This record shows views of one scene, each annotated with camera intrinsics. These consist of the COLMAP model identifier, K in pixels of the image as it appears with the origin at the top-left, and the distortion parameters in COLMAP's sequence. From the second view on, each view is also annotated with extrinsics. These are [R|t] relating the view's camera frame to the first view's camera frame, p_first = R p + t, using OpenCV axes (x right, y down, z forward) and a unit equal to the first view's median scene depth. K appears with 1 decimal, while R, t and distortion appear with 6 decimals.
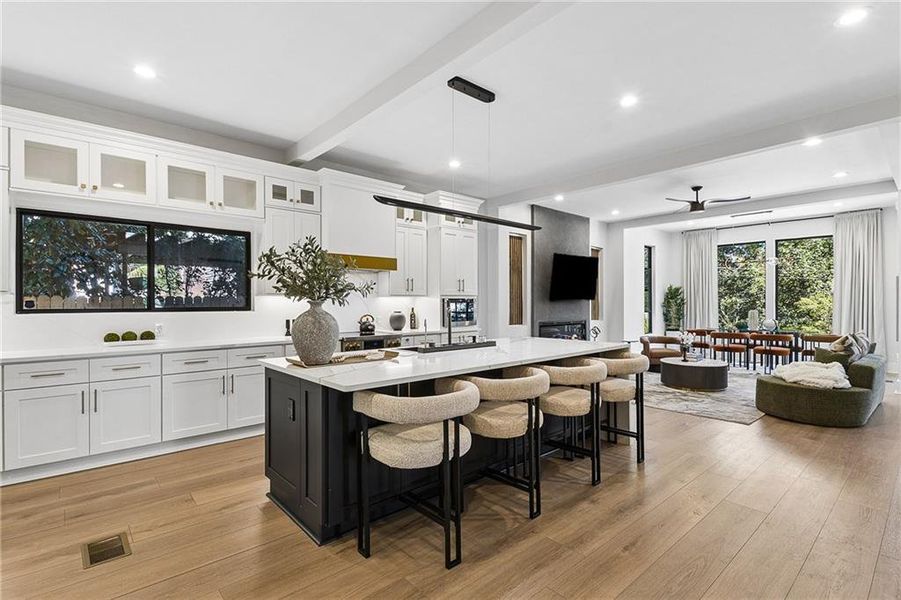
lens RADIAL K [[434.3, 0, 456.8], [0, 434.3, 303.5], [0, 0, 1]] dist [0.010584, -0.000340]
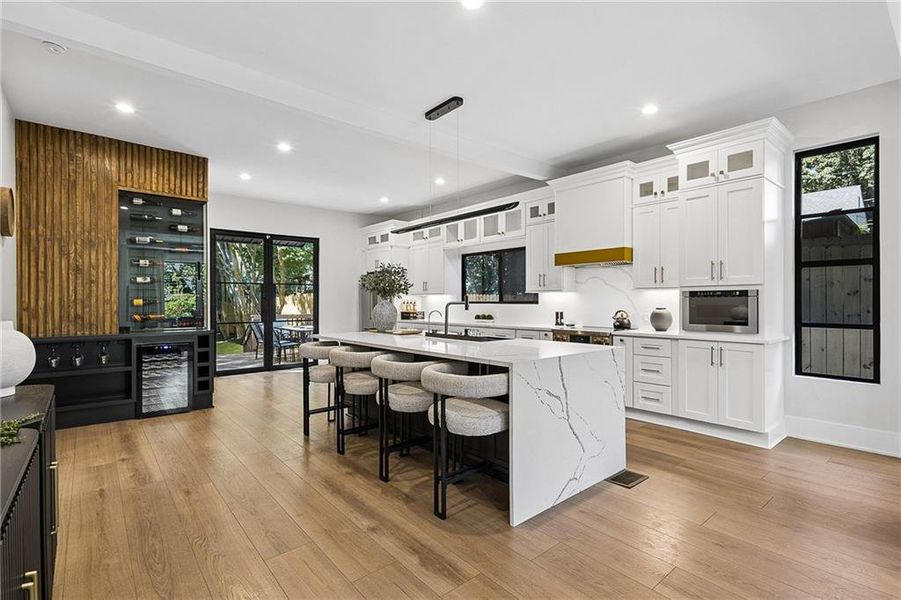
lens RADIAL K [[434.3, 0, 454.7], [0, 434.3, 302.8], [0, 0, 1]] dist [0.010584, -0.000340]
pose [[-0.047269, 0.008081, -0.998850, 0.523751], [0.002483, 0.999965, 0.007972, 0.001133], [0.998879, -0.002104, -0.047287, 0.487204]]
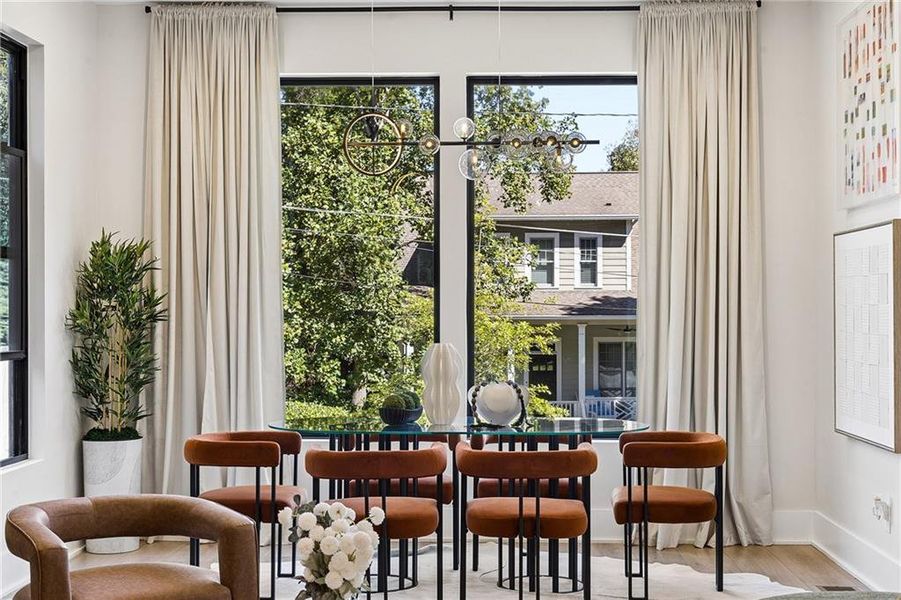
lens RADIAL K [[1283.8, 0, 447.8], [0, 1283.8, 301.5], [0, 0, 1]] dist [0.010544, 0.000000]
pose [[0.698692, 0.002330, 0.715418, 0.185710], [0.002735, 0.999979, -0.005929, -0.004474], [-0.715417, 0.006099, 0.698671, 0.536777]]
